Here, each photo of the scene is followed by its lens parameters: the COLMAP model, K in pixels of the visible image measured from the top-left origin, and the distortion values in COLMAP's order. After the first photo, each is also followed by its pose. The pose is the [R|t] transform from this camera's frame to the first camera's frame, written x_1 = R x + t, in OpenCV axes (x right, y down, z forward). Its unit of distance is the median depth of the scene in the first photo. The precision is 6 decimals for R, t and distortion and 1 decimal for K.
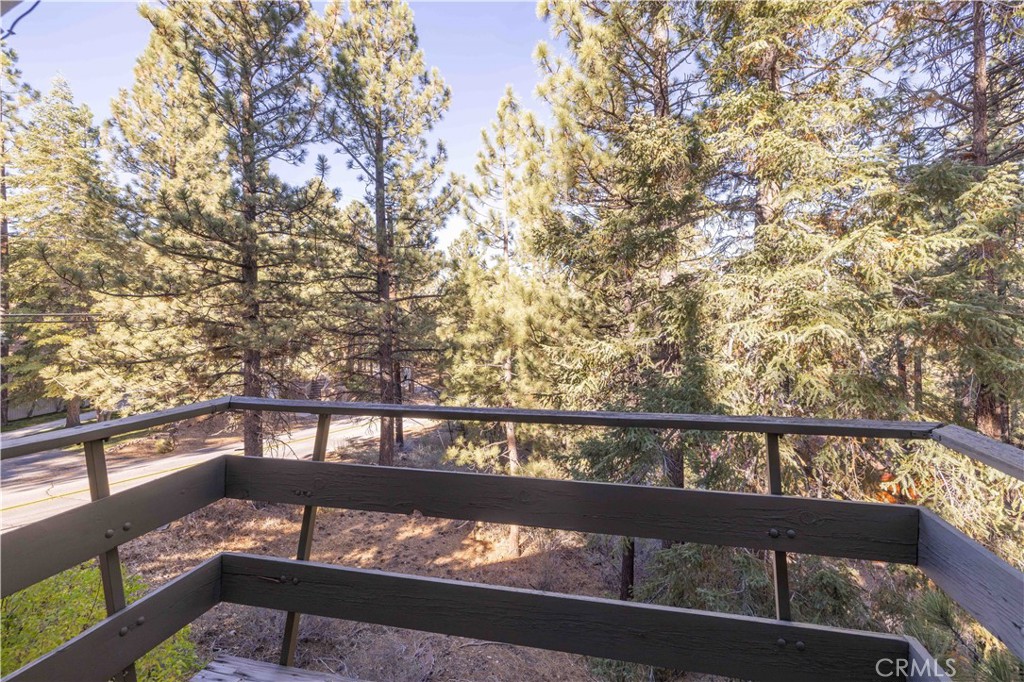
lens RADIAL K [[533.8, 0, 593.3], [0, 533.8, 309.1], [0, 0, 1]] dist [0.002340, 0.000172]
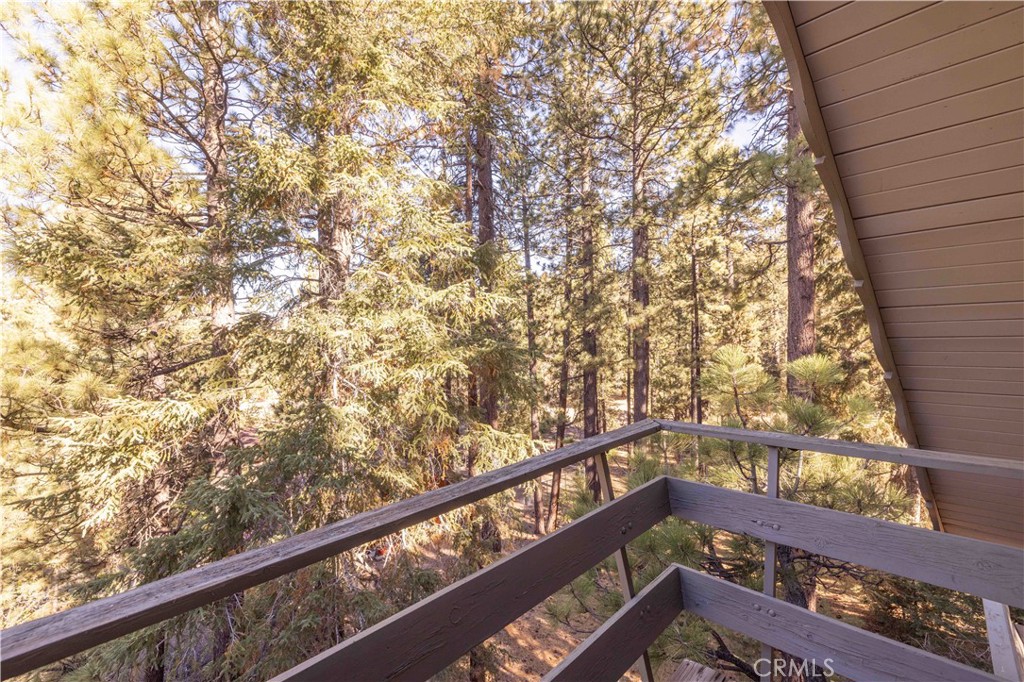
lens RADIAL K [[447.8, 0, 507.4], [0, 447.8, 334.8], [0, 0, 1]] dist [0.000417, -0.000011]
pose [[0.521113, -0.003124, 0.853482, -0.309090], [0.027933, 0.999520, -0.013396, -0.010198], [-0.853031, 0.030821, 0.520950, 0.311250]]
